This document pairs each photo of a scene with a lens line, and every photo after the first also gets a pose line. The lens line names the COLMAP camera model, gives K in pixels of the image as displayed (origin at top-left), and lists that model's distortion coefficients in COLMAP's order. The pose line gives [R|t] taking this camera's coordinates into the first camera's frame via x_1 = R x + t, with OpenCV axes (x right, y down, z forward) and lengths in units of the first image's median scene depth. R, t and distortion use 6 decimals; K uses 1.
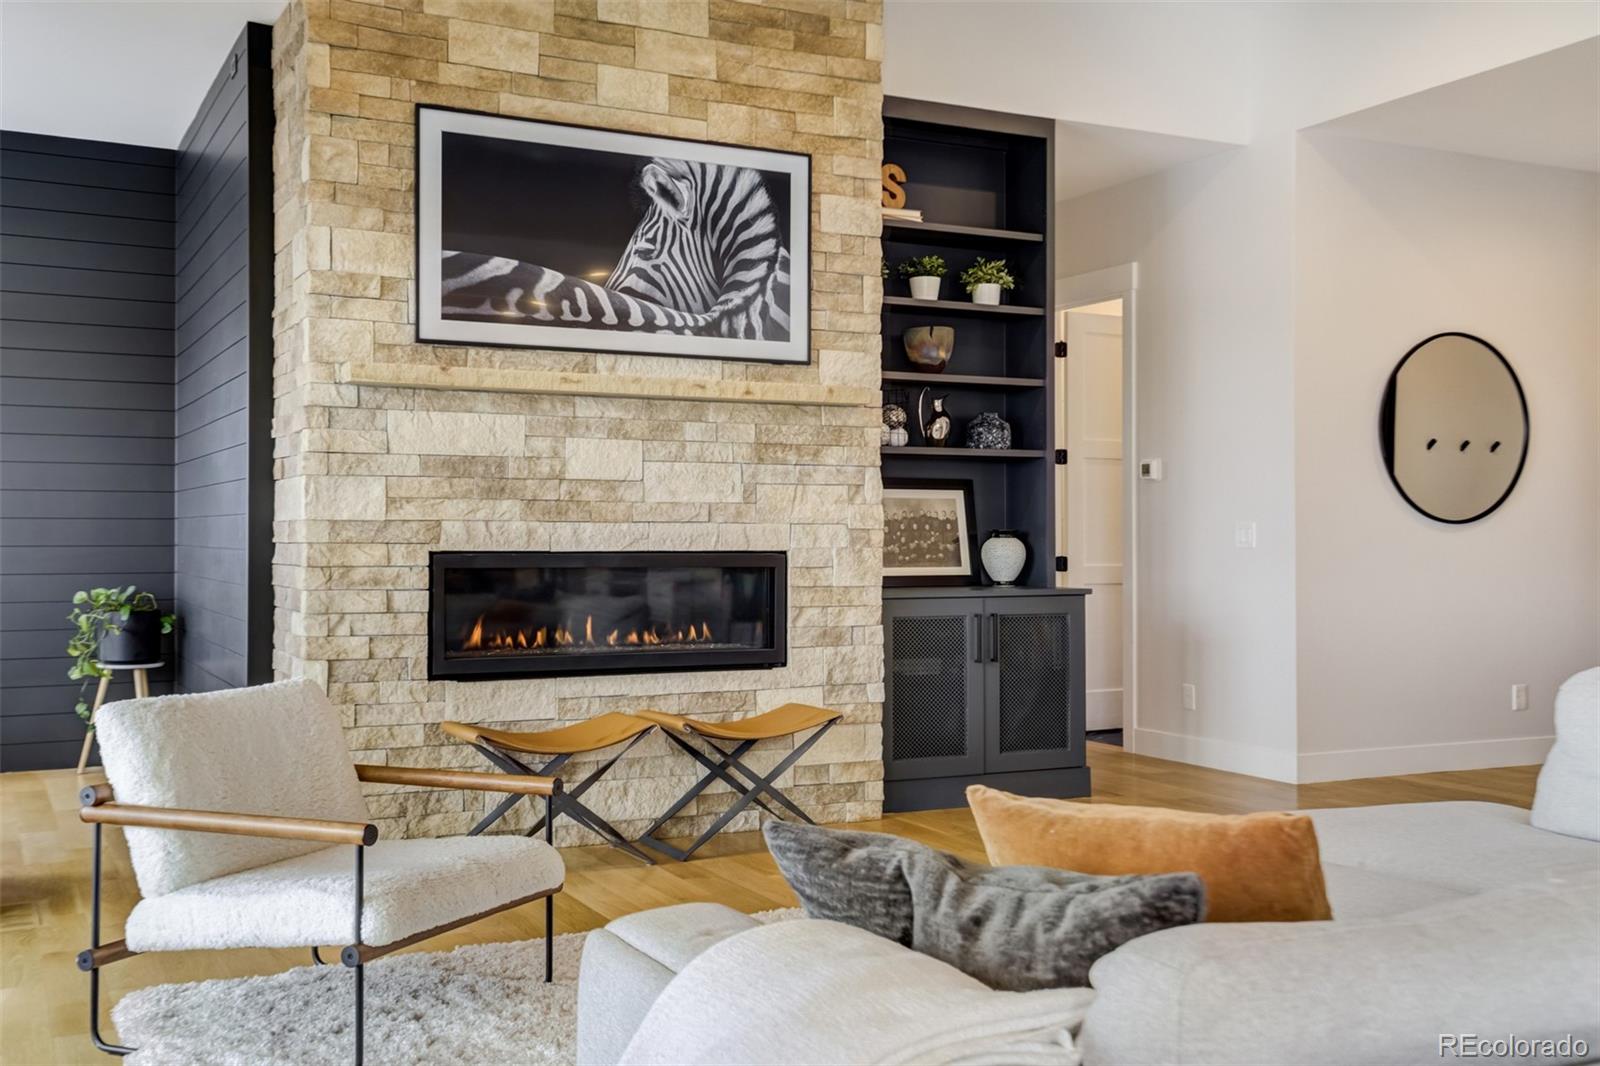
lens RADIAL K [[1466.9, 0, 797.1], [0, 1466.9, 534.7], [0, 0, 1]] dist [0.100328, 0.000000]
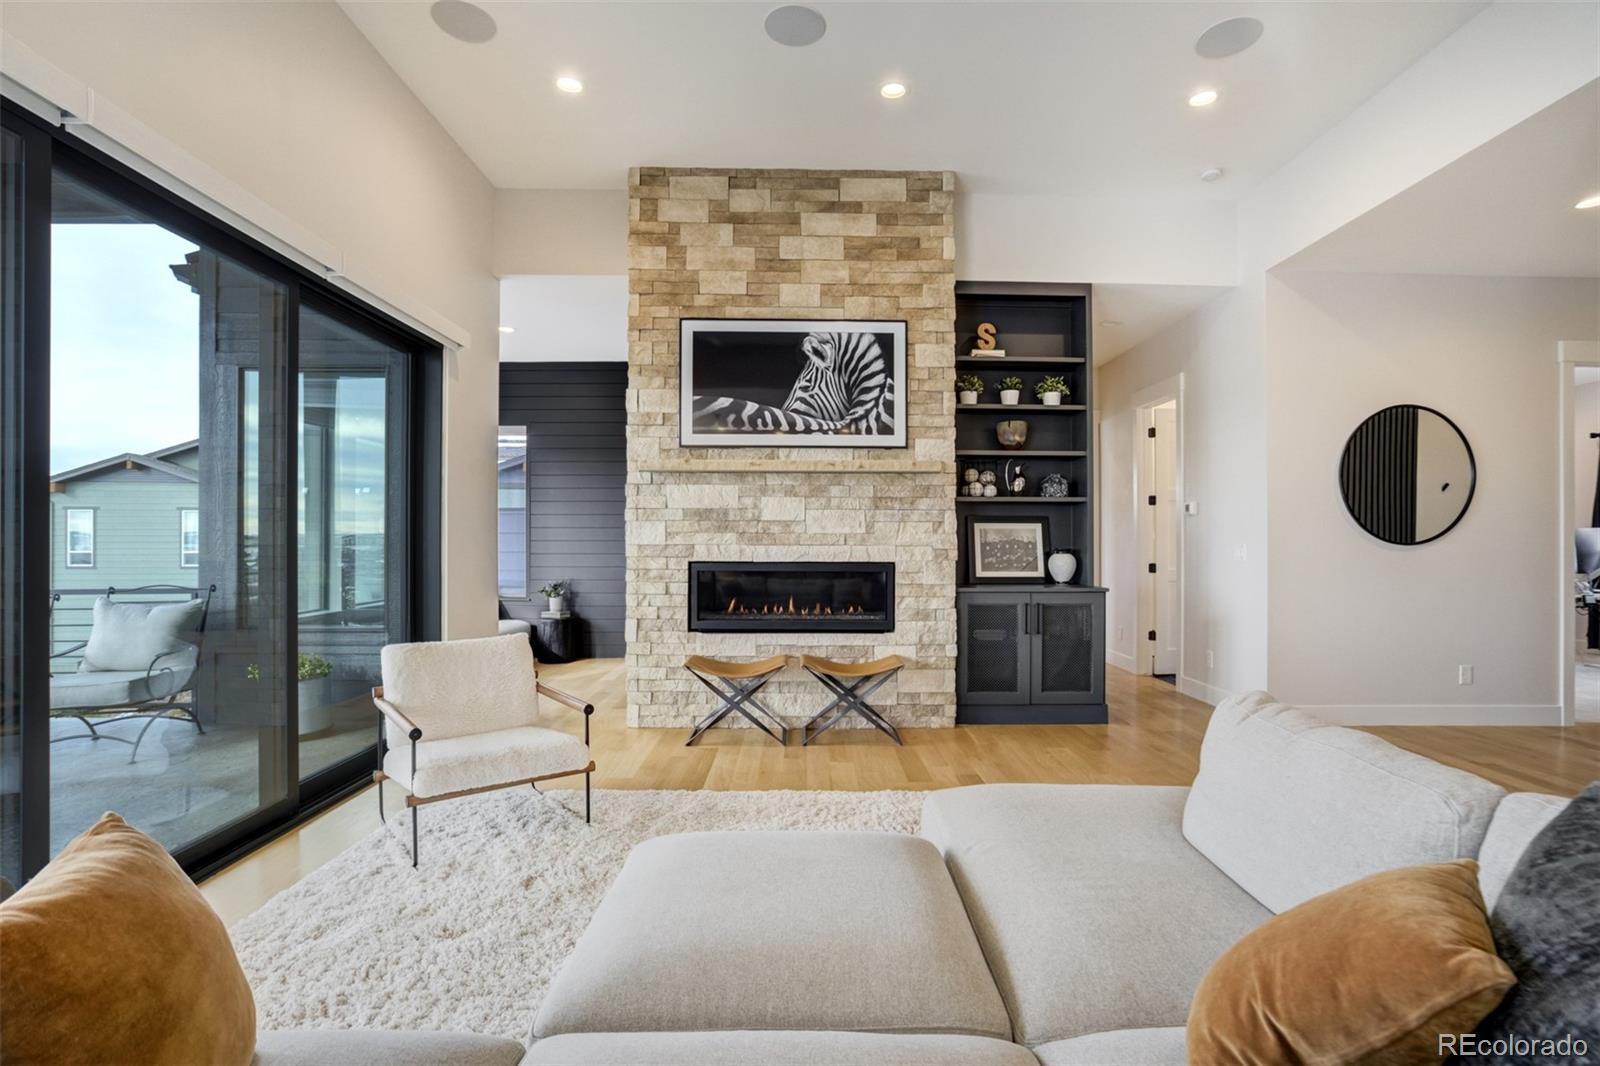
lens RADIAL K [[748.9, 0, 803.3], [0, 748.9, 552.6], [0, 0, 1]] dist [-0.015671, 0.002588]
pose [[0.922752, 0.004356, -0.385370, 0.225755], [-0.000017, 0.999937, 0.011263, -0.009264], [0.385395, -0.010386, 0.922693, 0.187479]]
